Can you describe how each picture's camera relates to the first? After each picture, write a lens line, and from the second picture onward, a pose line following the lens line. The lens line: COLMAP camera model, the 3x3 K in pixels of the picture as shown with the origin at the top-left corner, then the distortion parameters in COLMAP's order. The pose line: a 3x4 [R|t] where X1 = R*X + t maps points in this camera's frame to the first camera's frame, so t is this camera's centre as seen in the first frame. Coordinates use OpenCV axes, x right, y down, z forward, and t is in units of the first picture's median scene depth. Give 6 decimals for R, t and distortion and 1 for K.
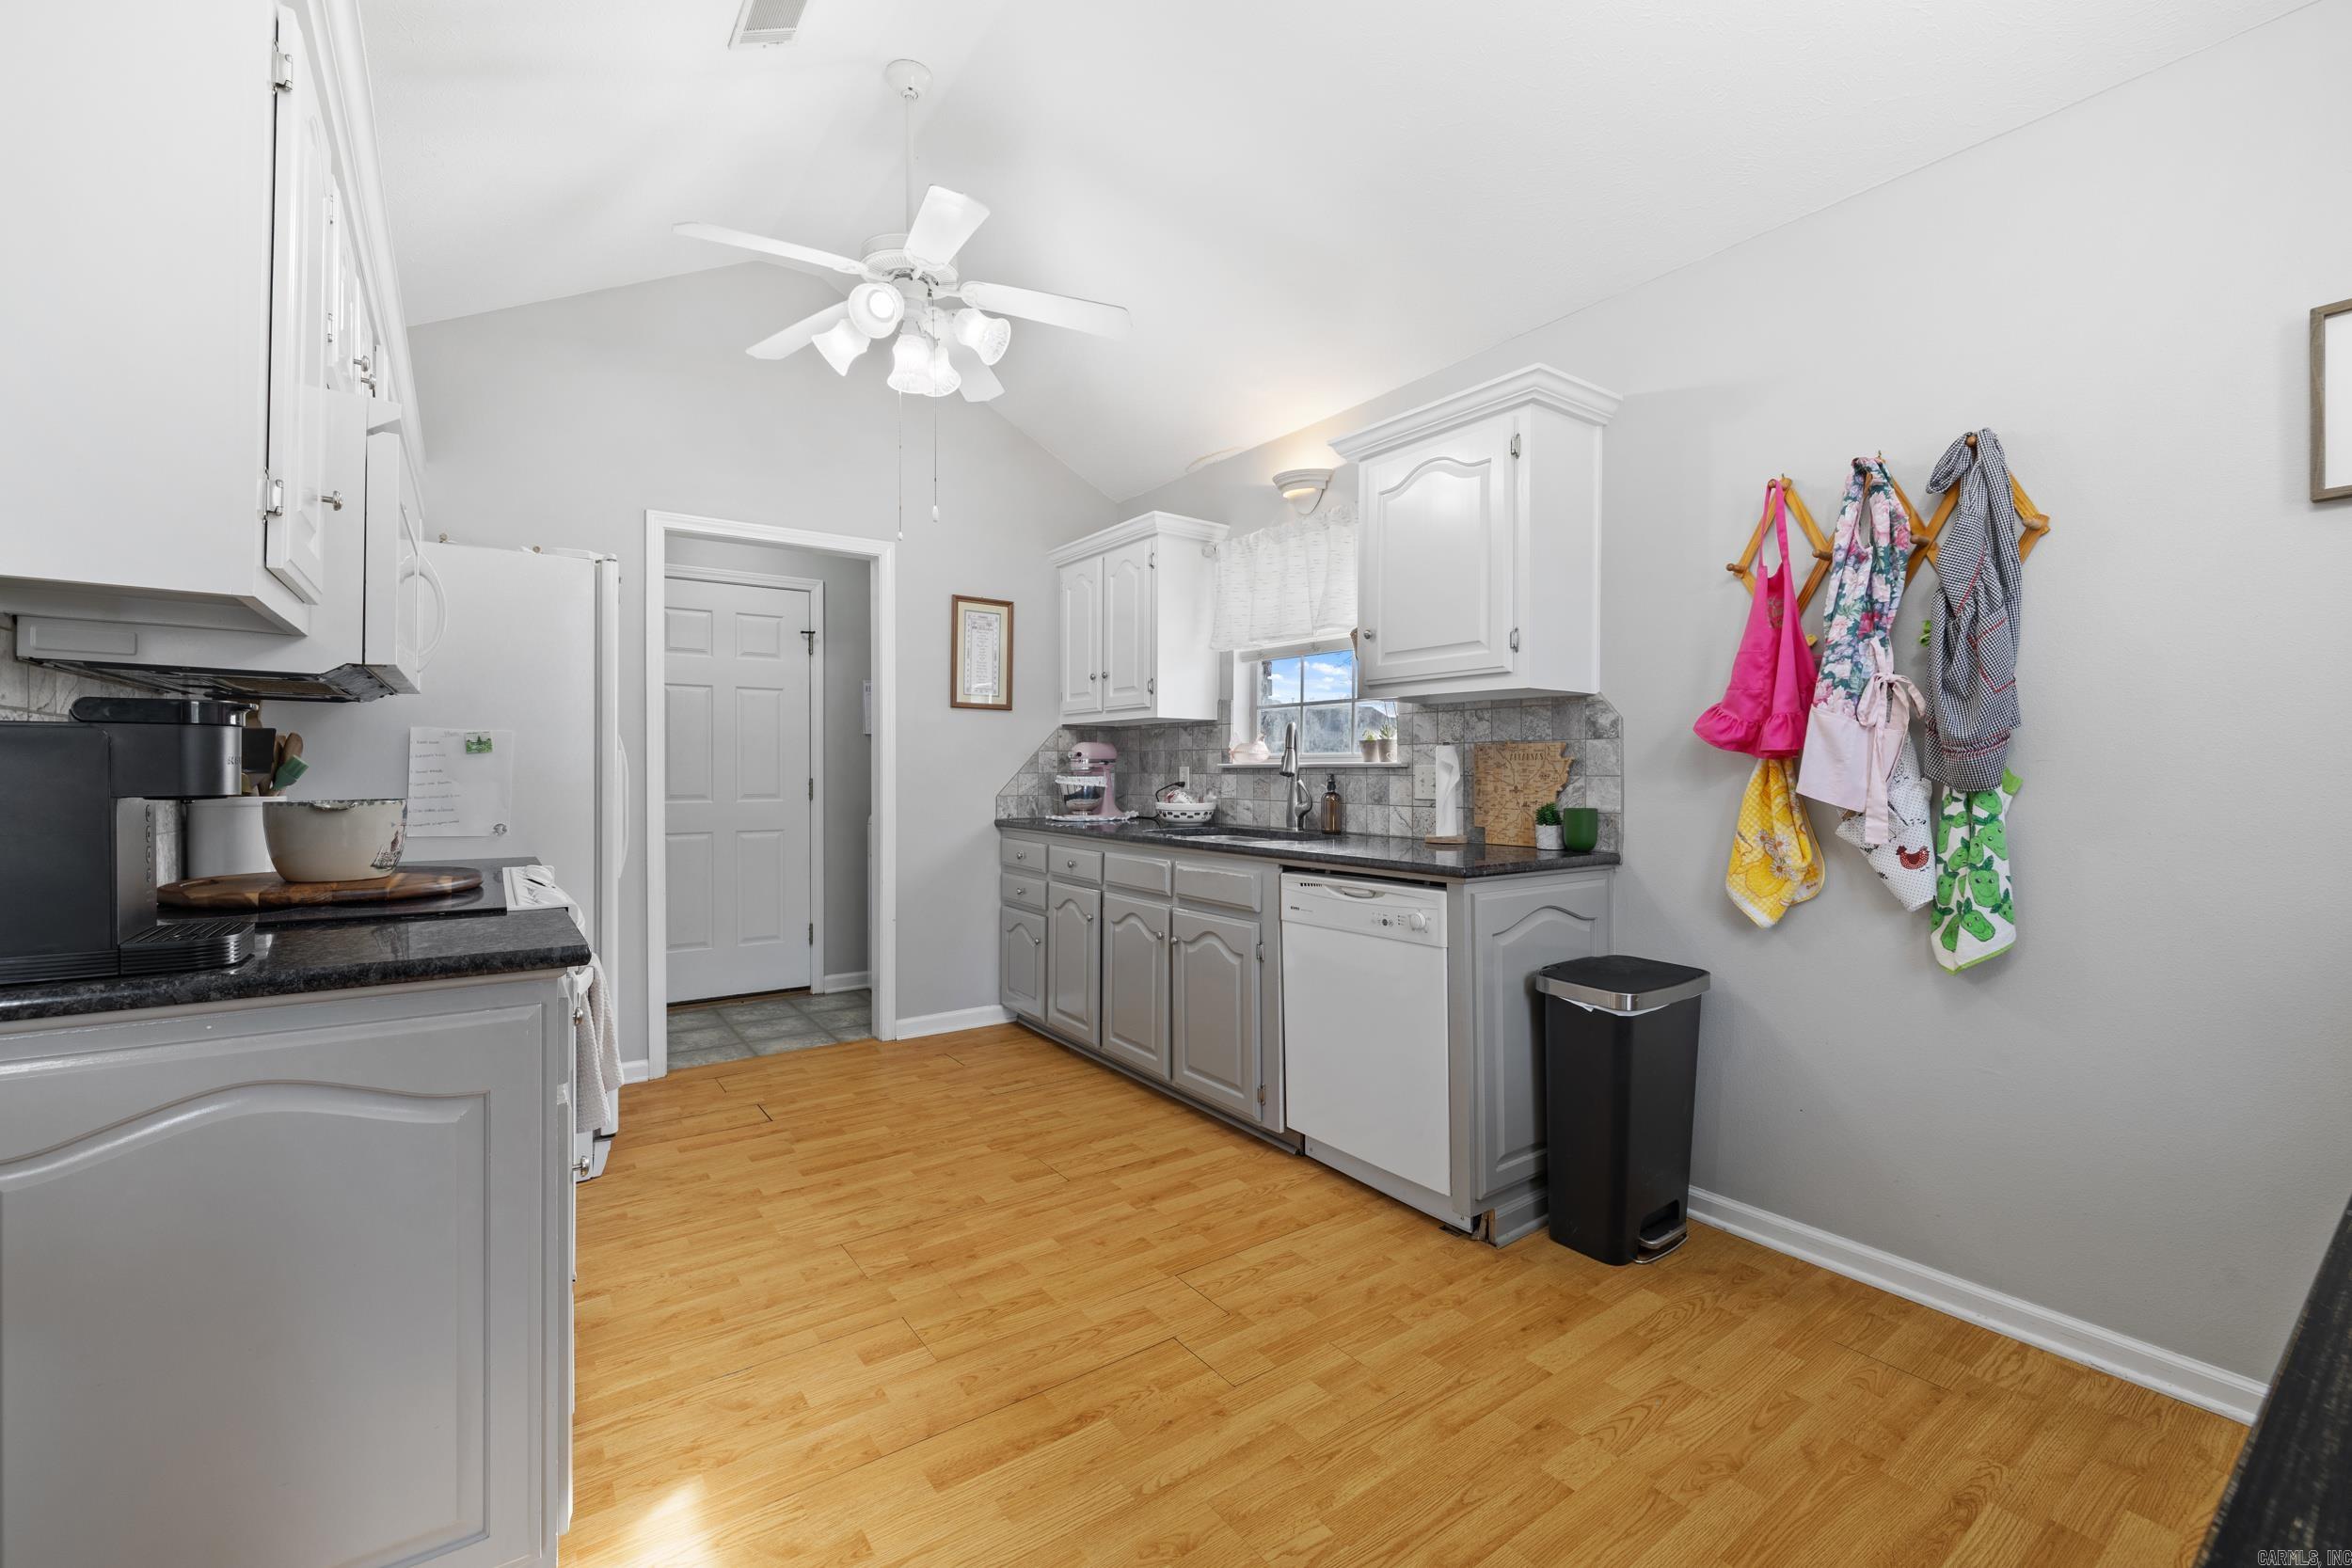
lens RADIAL K [[989.7, 0, 1163.7], [0, 989.7, 782.8], [0, 0, 1]] dist [0.001682, -0.000625]
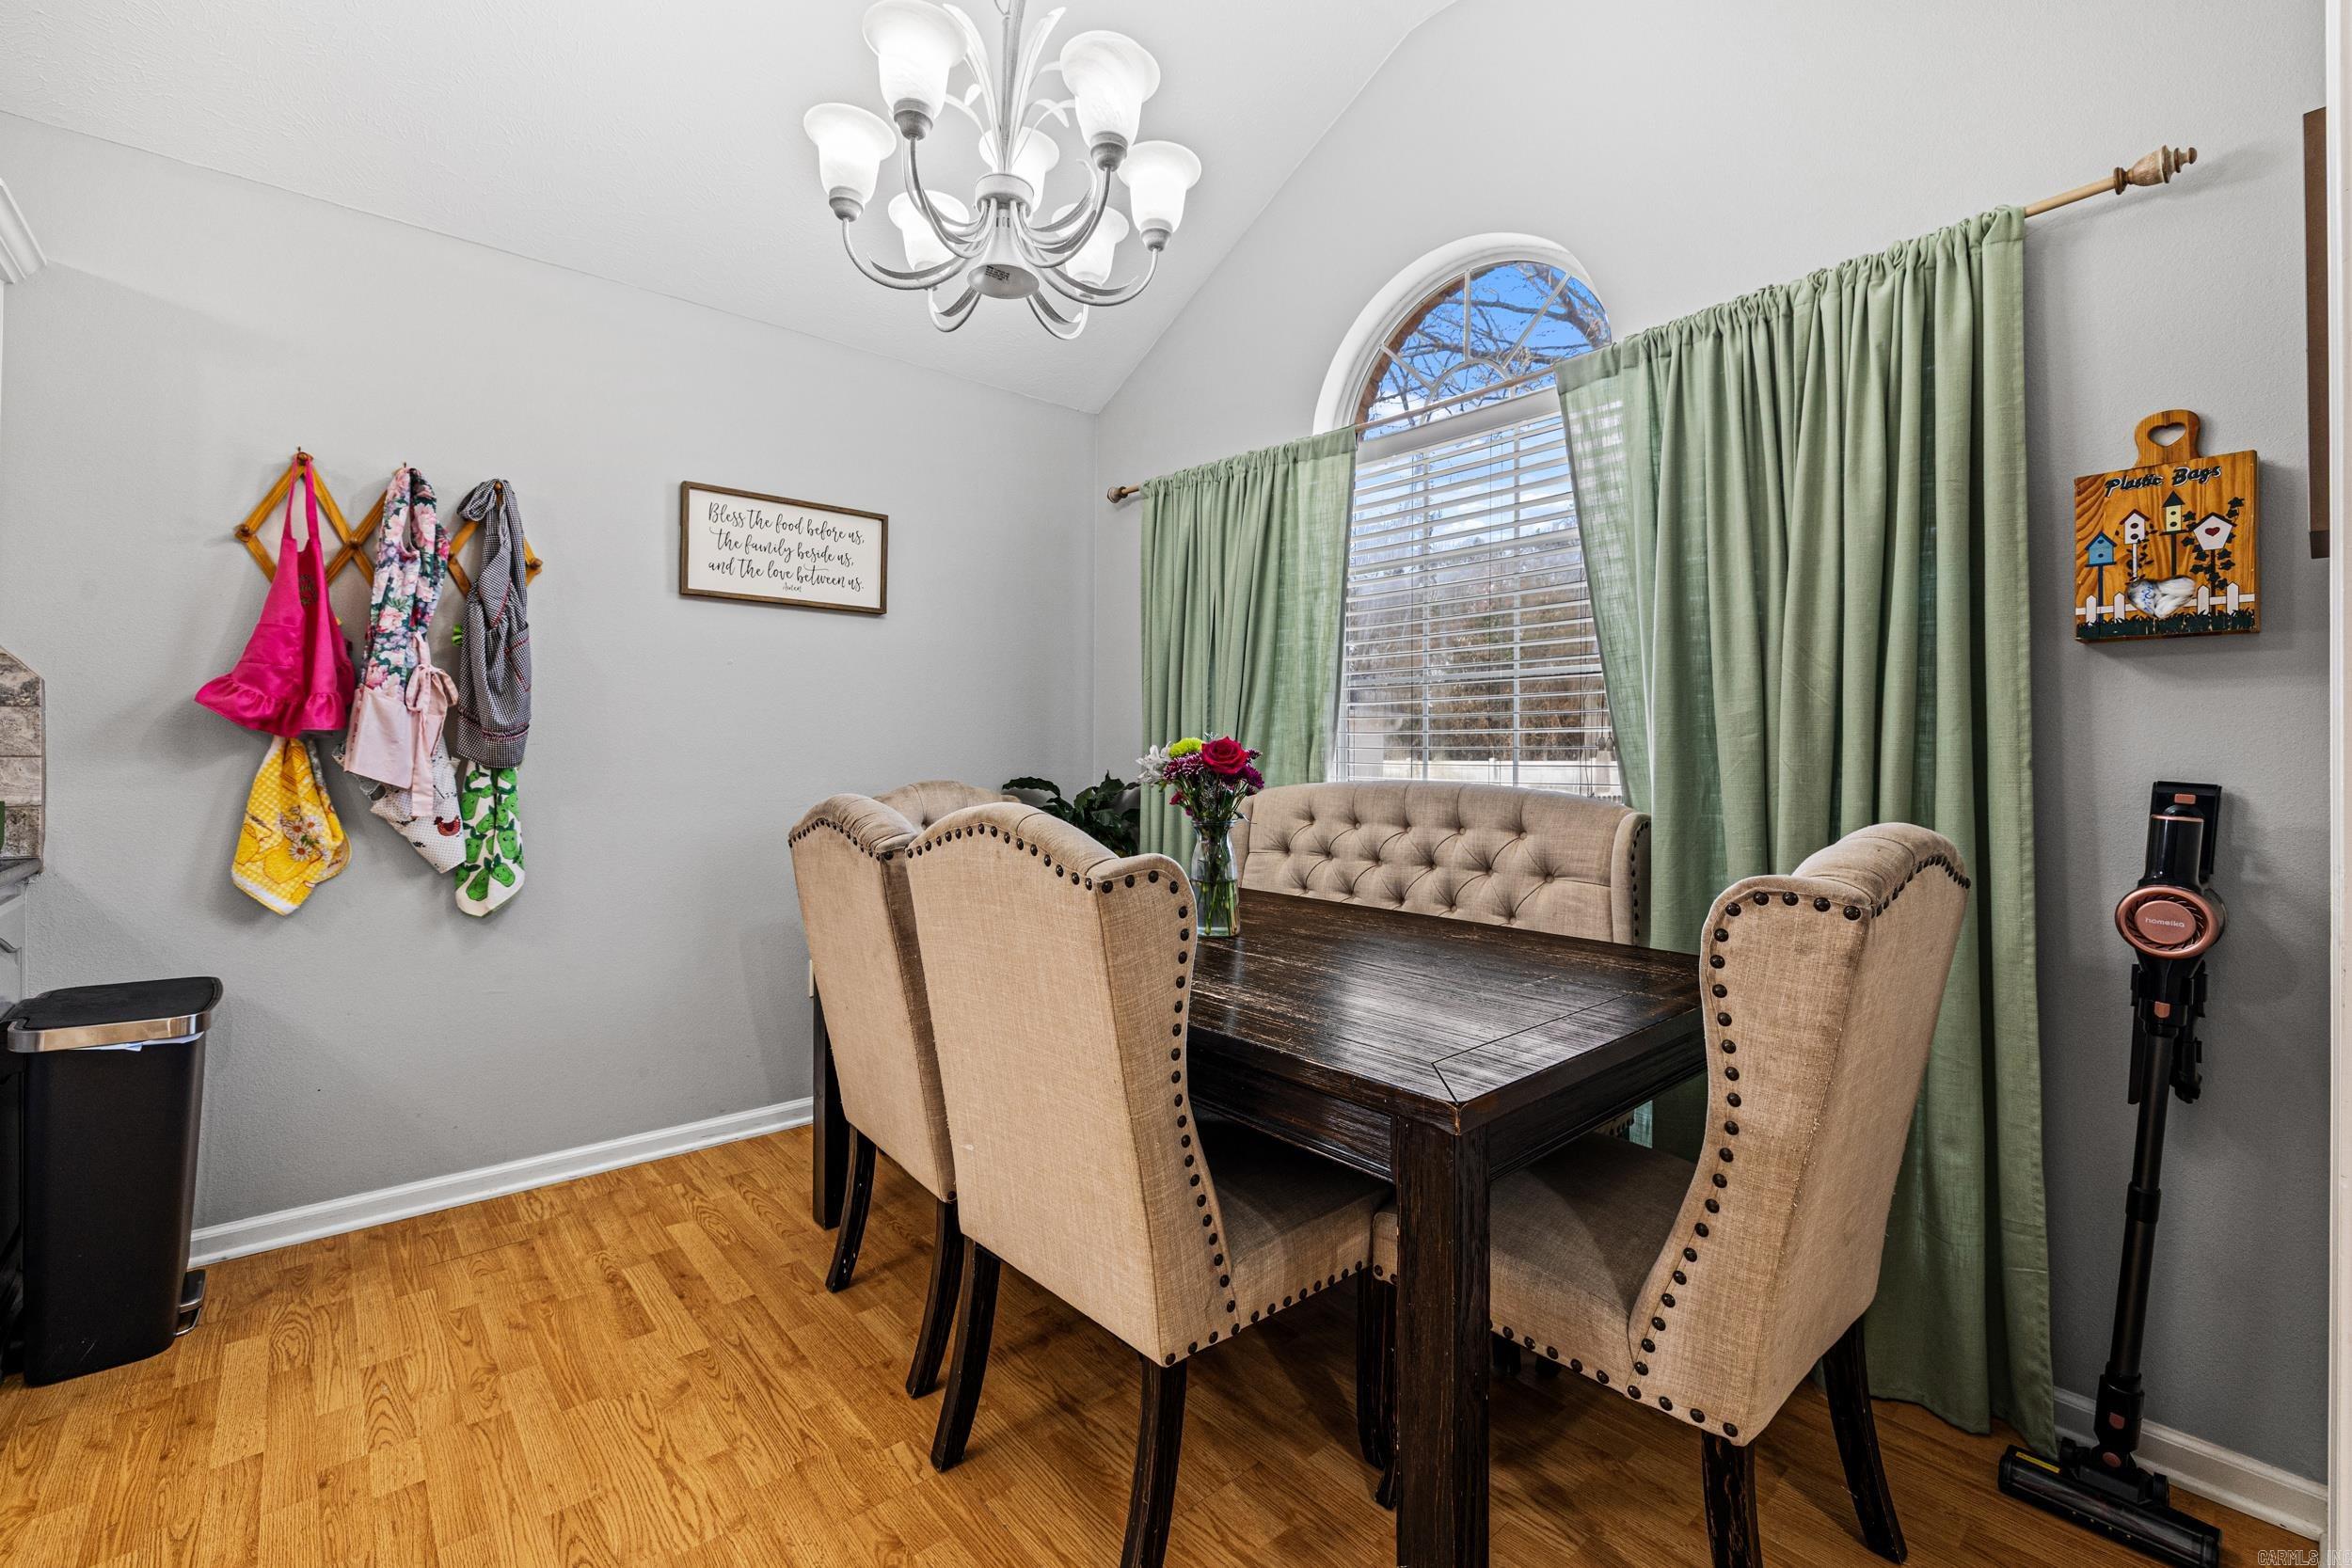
lens RADIAL K [[989.7, 0, 1176.5], [0, 989.7, 766.2], [0, 0, 1]] dist [0.001682, -0.000625]
pose [[-0.107143, -0.011392, 0.994178, -0.471346], [0.006754, 0.999903, 0.012185, -0.003068], [-0.994221, 0.008021, -0.107055, 0.260354]]
